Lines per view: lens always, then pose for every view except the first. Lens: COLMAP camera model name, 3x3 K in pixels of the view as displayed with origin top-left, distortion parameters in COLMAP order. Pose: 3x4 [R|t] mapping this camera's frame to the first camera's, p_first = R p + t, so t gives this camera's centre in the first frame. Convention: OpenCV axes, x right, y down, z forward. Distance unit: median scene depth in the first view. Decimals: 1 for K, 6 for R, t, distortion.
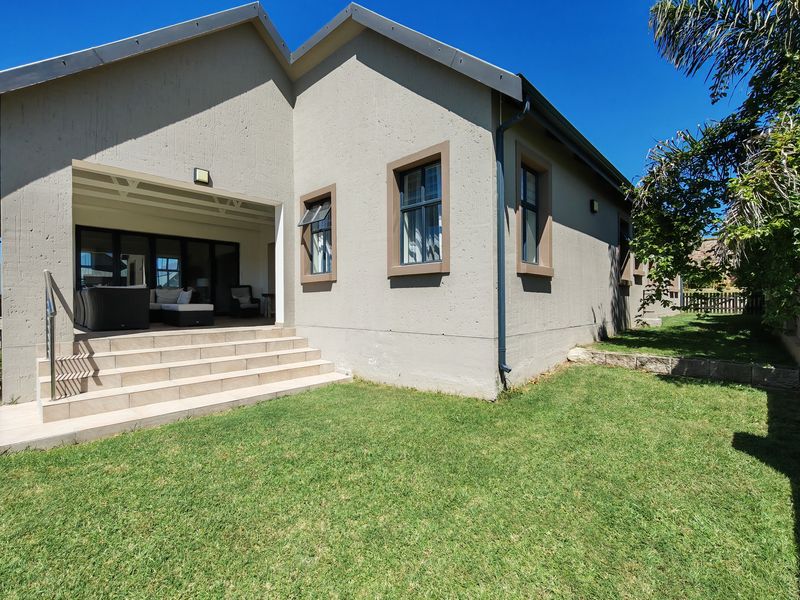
lens RADIAL K [[369.1, 0, 400.7], [0, 369.1, 304.3], [0, 0, 1]] dist [-0.001202, 0.000177]
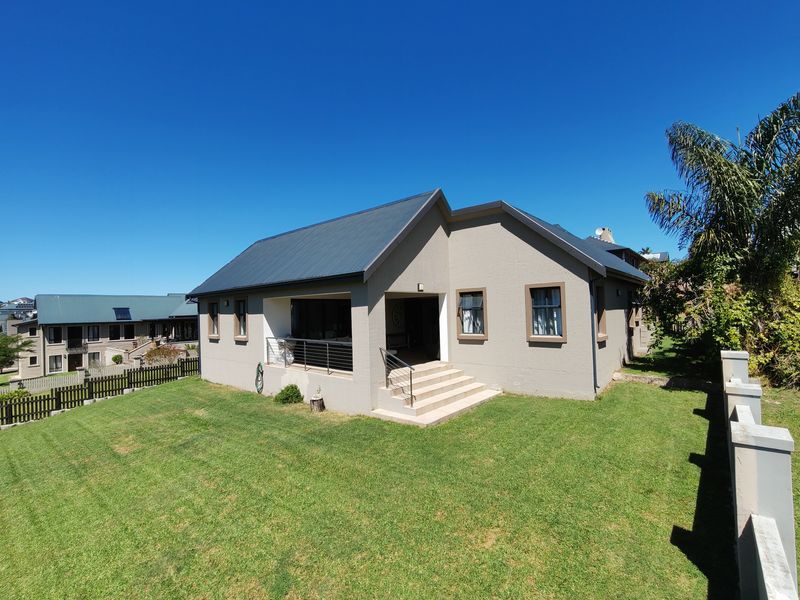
lens RADIAL K [[369.1, 0, 400.7], [0, 369.1, 304.3], [0, 0, 1]] dist [-0.001202, 0.000177]
pose [[0.998464, -0.019994, 0.051676, -0.825966], [0.021358, 0.999434, -0.025976, -0.238880], [-0.051127, 0.027040, 0.998326, -0.974920]]
